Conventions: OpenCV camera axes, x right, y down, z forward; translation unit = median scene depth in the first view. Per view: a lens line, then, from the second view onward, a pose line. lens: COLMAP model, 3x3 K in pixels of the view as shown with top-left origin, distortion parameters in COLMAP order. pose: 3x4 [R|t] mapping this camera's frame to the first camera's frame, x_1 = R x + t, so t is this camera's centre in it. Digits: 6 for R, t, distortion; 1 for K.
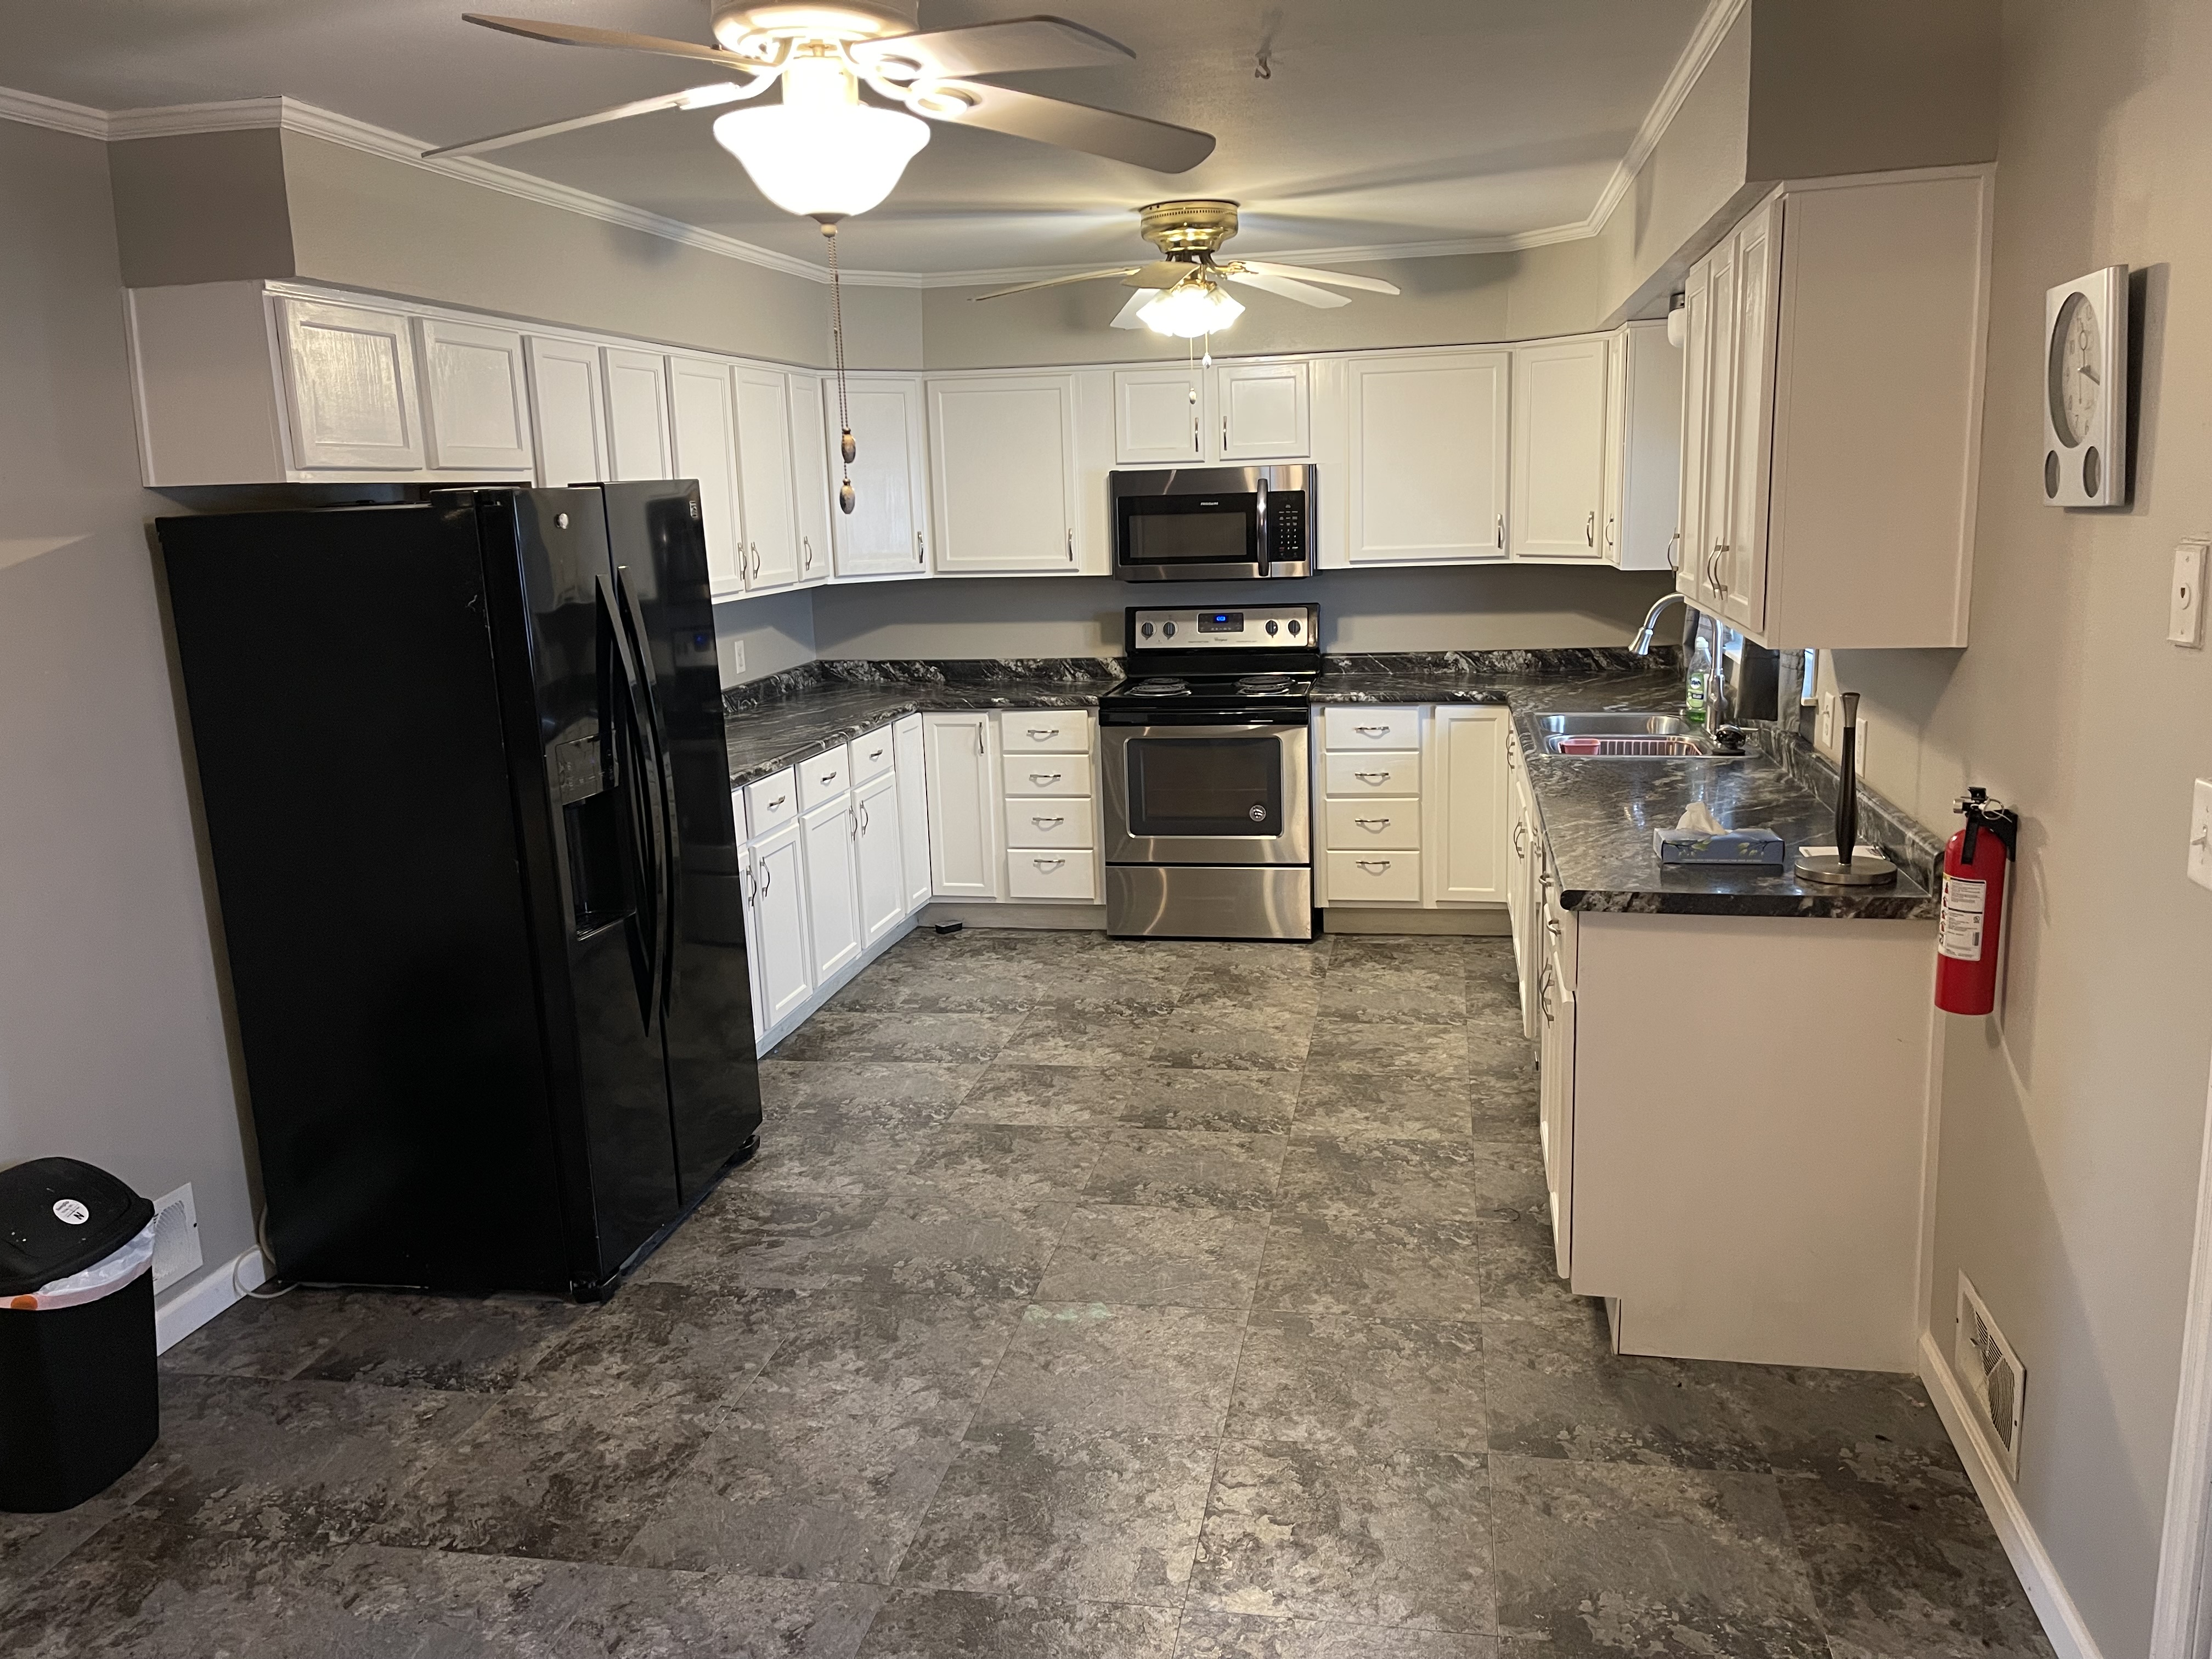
lens RADIAL K [[1718.1, 0, 1108.9], [0, 1718.1, 832.6], [0, 0, 1]] dist [0.072641, -0.000704]
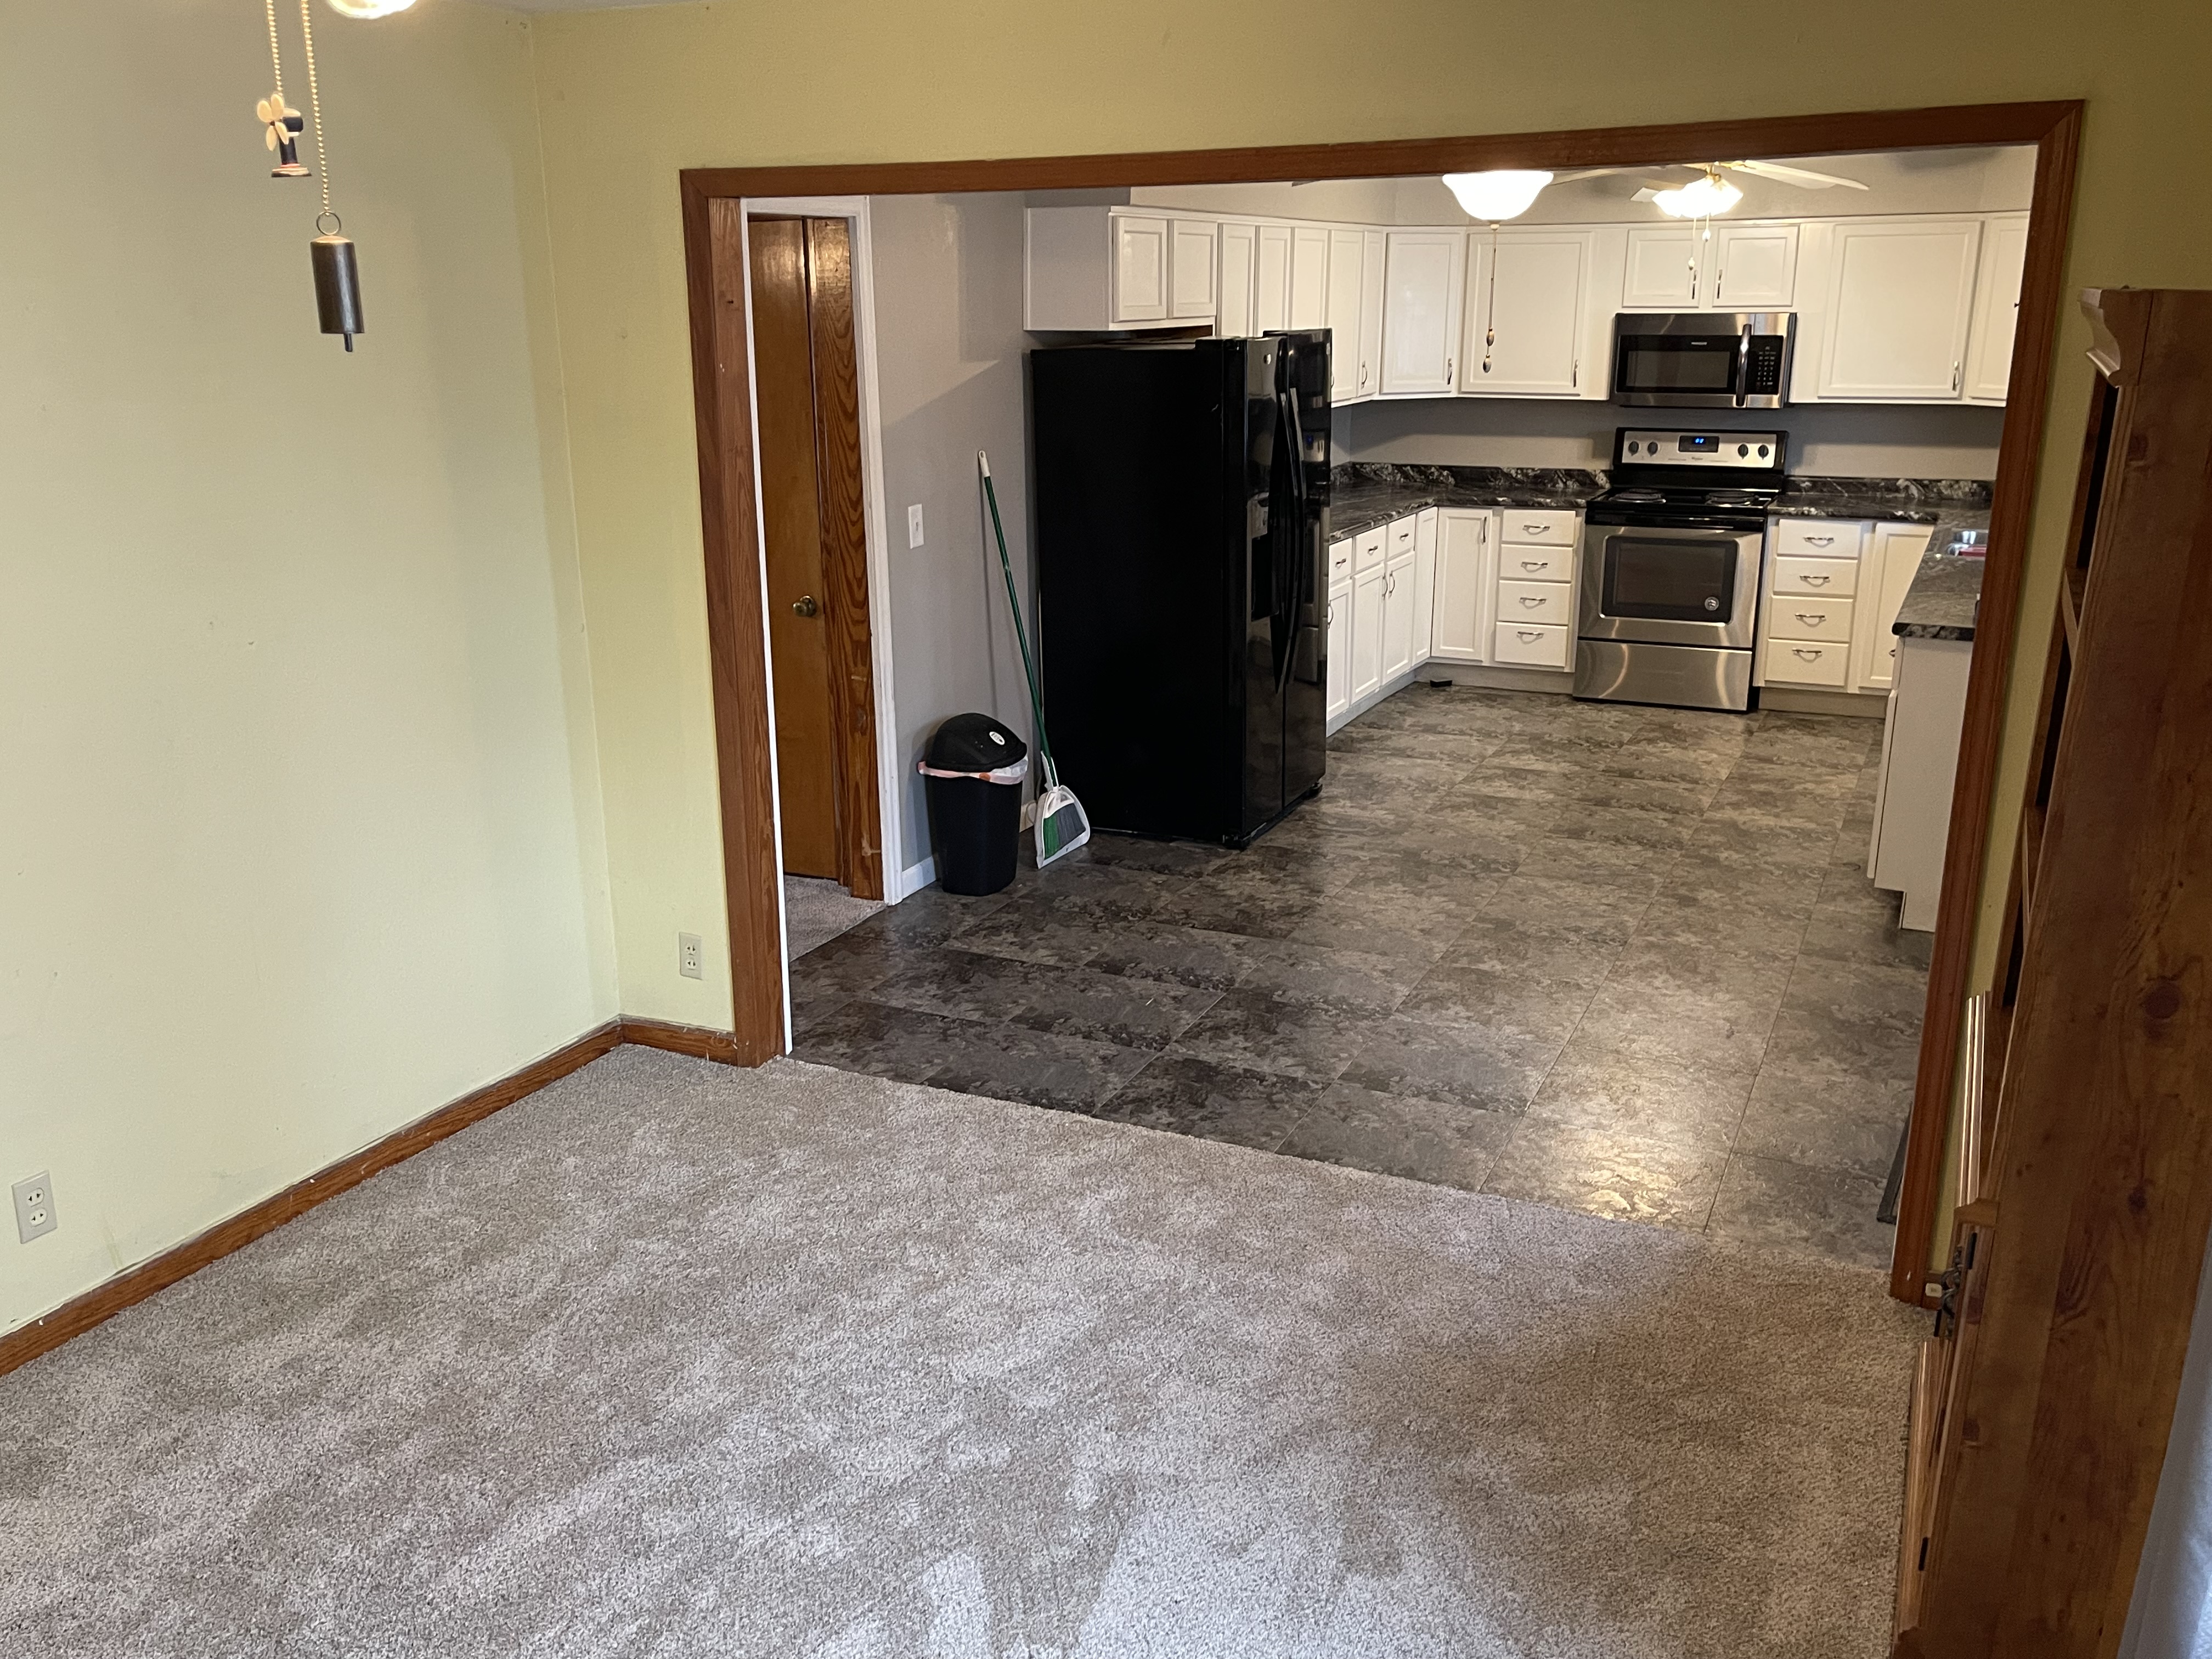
lens RADIAL K [[1856.1, 0, 1096.2], [0, 1856.1, 830.9], [0, 0, 1]] dist [0.059788, -0.031308]
pose [[0.967730, 0.098972, -0.231741, -0.016167], [-0.078134, 0.992168, 0.097455, 0.067480], [0.239572, -0.076203, 0.967884, -0.508050]]
